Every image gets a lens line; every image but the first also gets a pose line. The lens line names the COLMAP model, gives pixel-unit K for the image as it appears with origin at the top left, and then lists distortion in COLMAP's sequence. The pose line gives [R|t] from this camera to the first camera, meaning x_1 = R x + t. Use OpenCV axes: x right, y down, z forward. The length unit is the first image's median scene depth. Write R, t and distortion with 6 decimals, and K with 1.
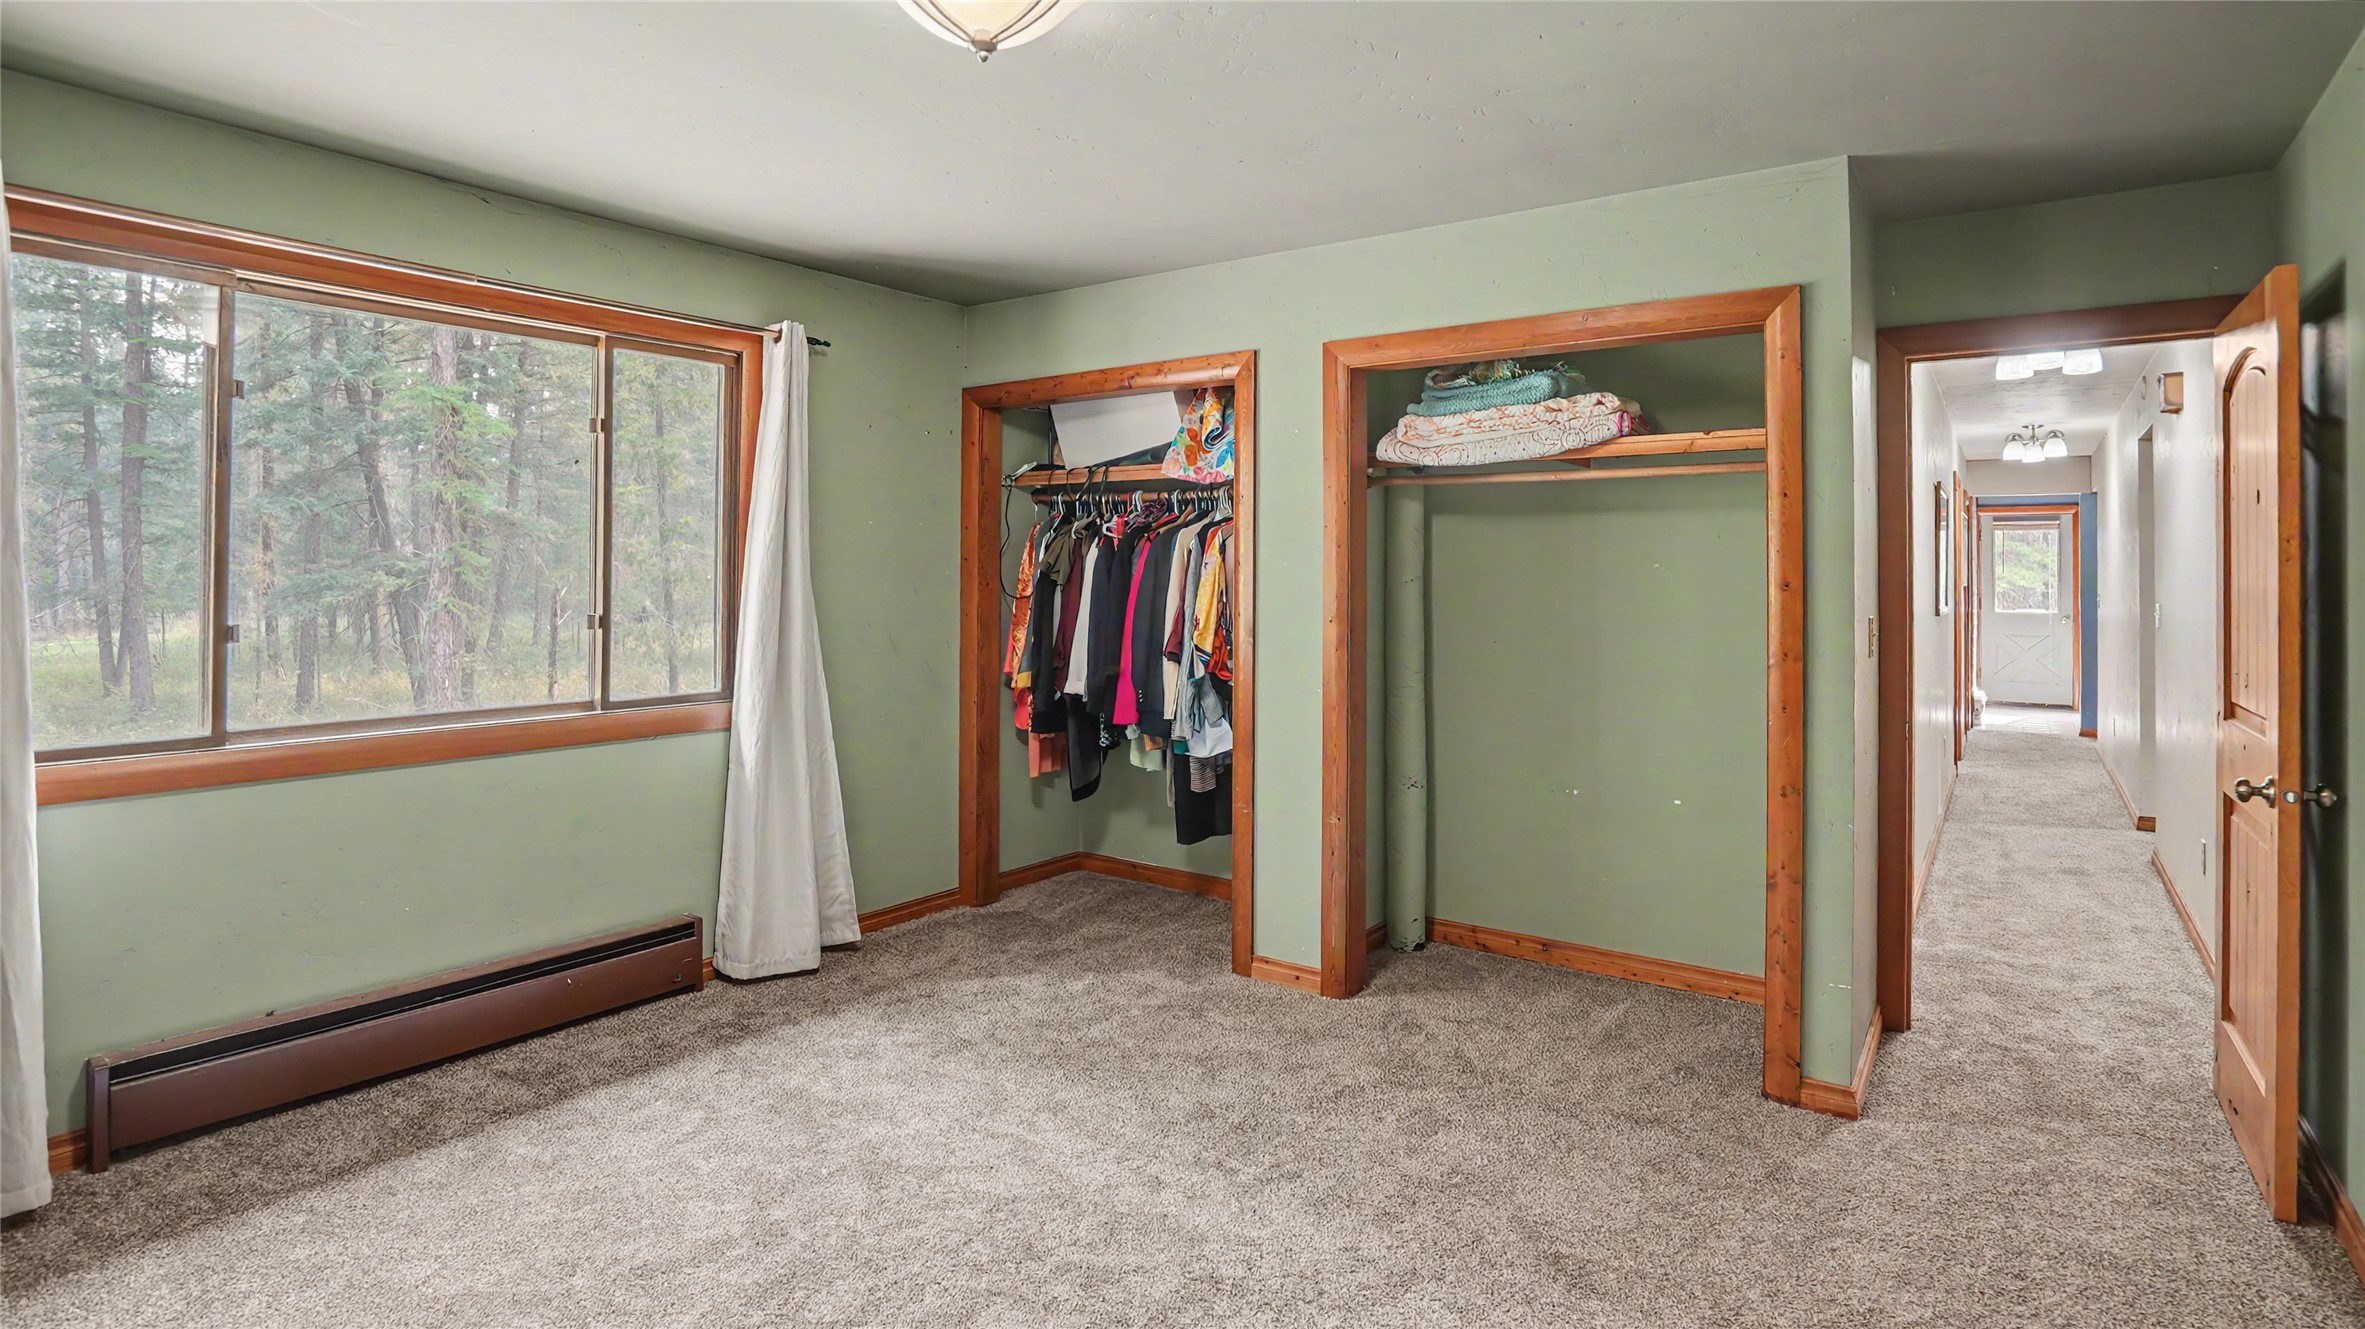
lens RADIAL K [[1219.4, 0, 1187.2], [0, 1219.4, 562.6], [0, 0, 1]] dist [-0.002842, 0.000052]
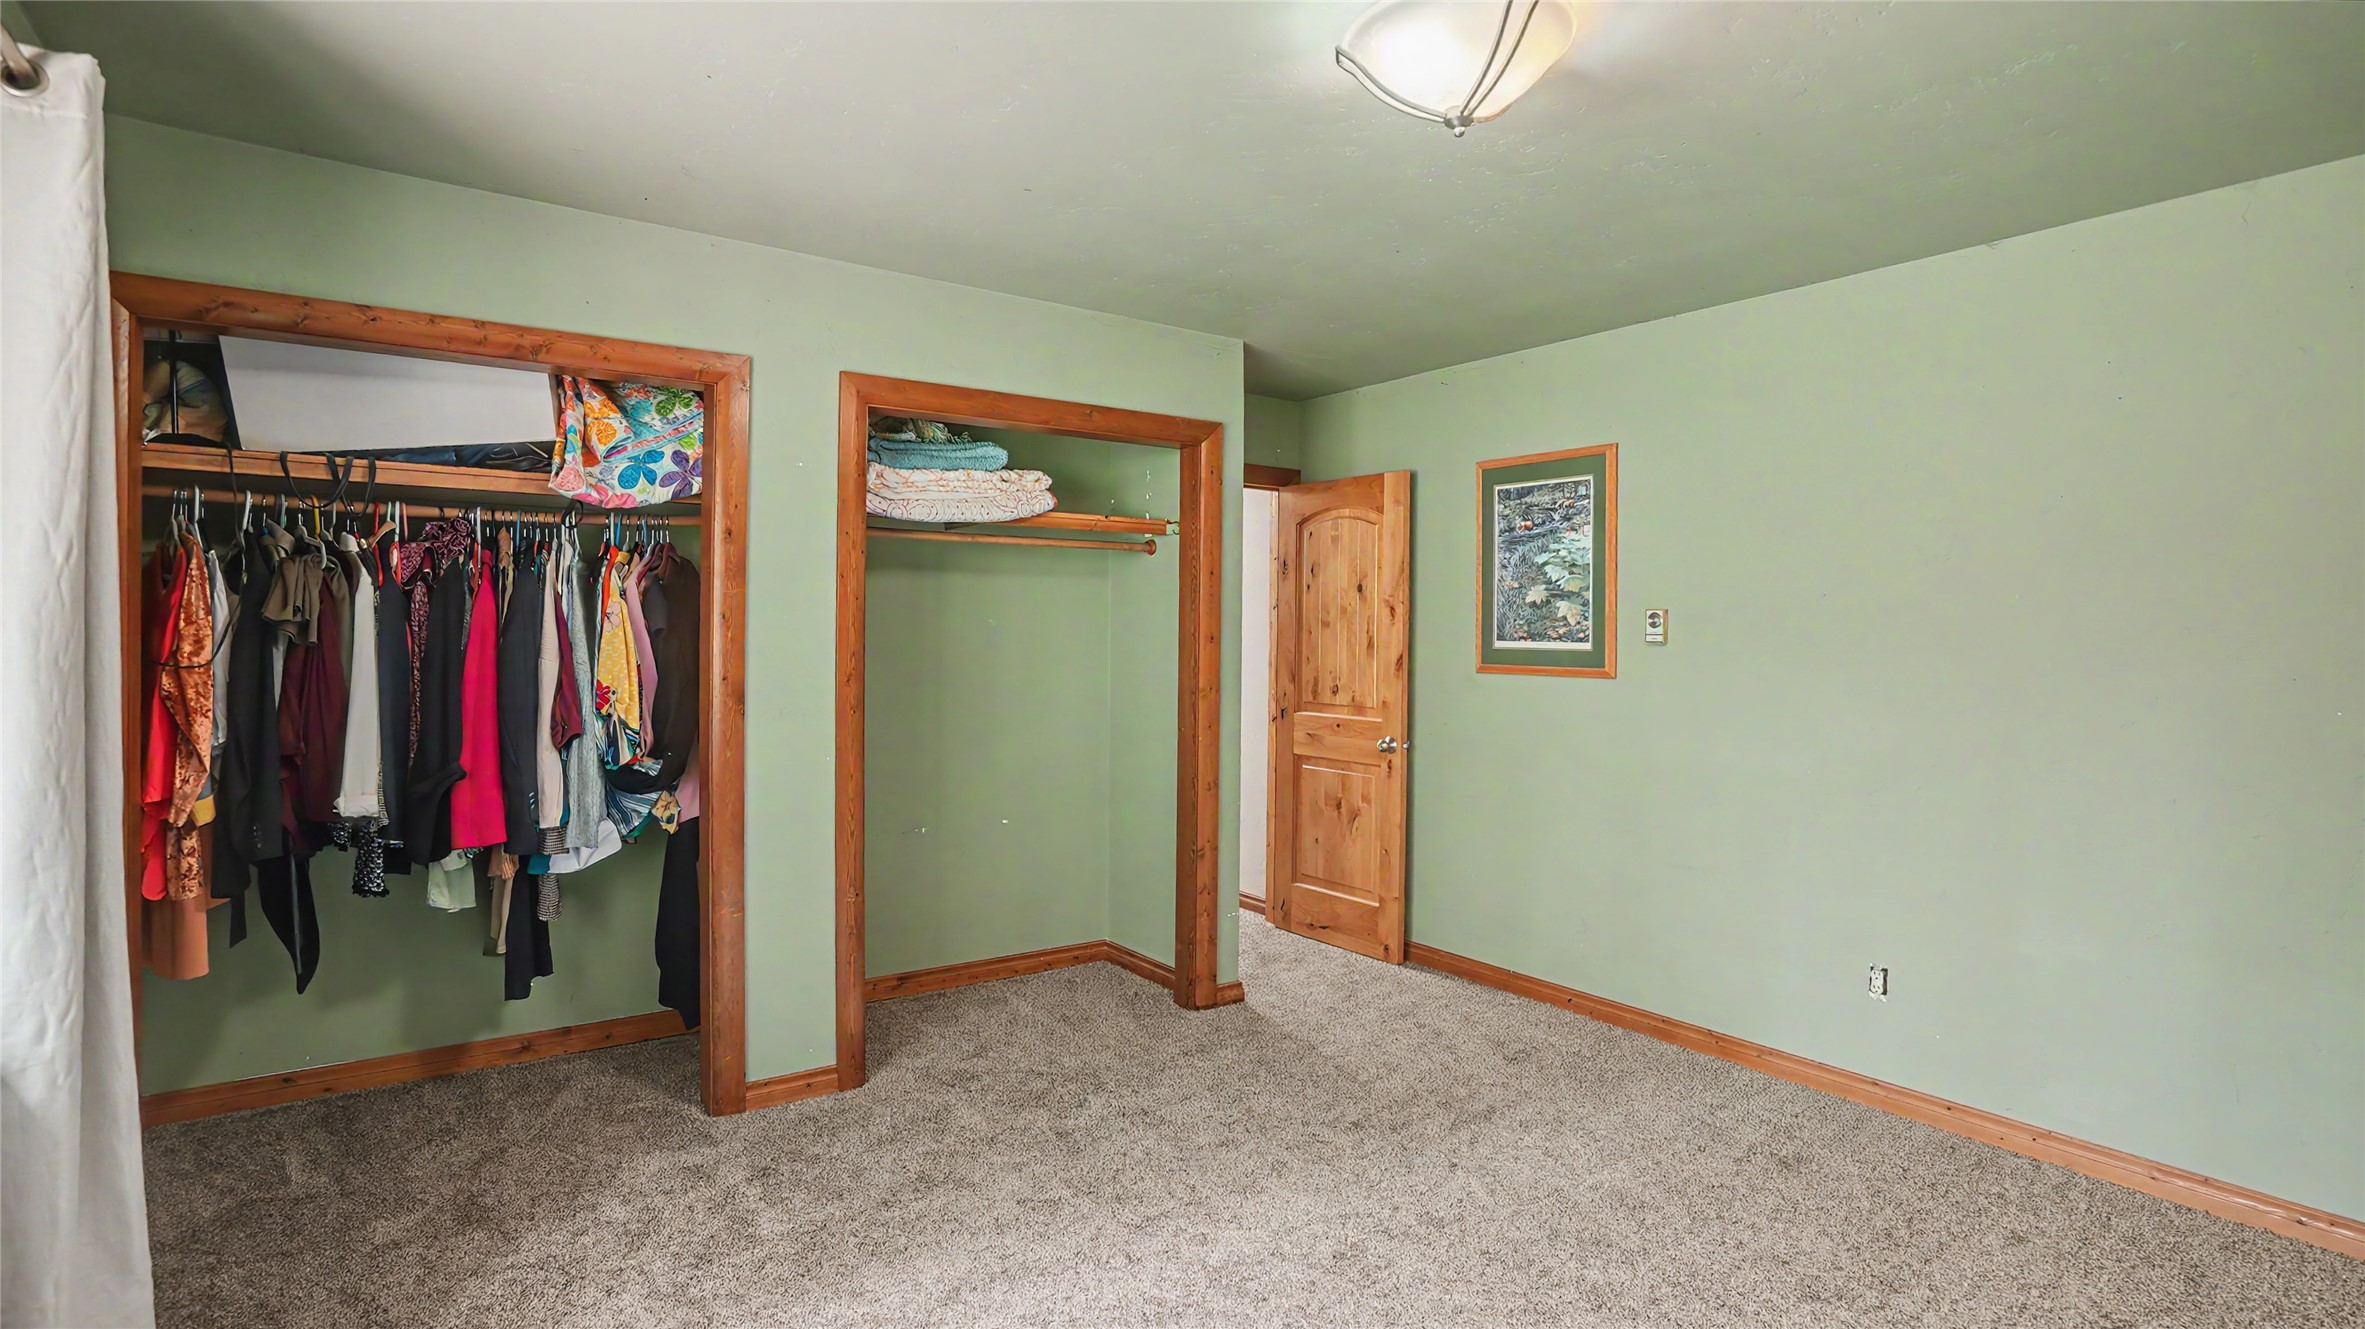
lens RADIAL K [[1174.6, 0, 1184.7], [0, 1174.6, 637.8], [0, 0, 1]] dist [0.001890, 0.000386]
pose [[0.324083, -0.008791, 0.945988, -0.640481], [-0.016125, 0.999760, 0.014815, -0.000631], [-0.945891, -0.020056, 0.323864, 0.485384]]
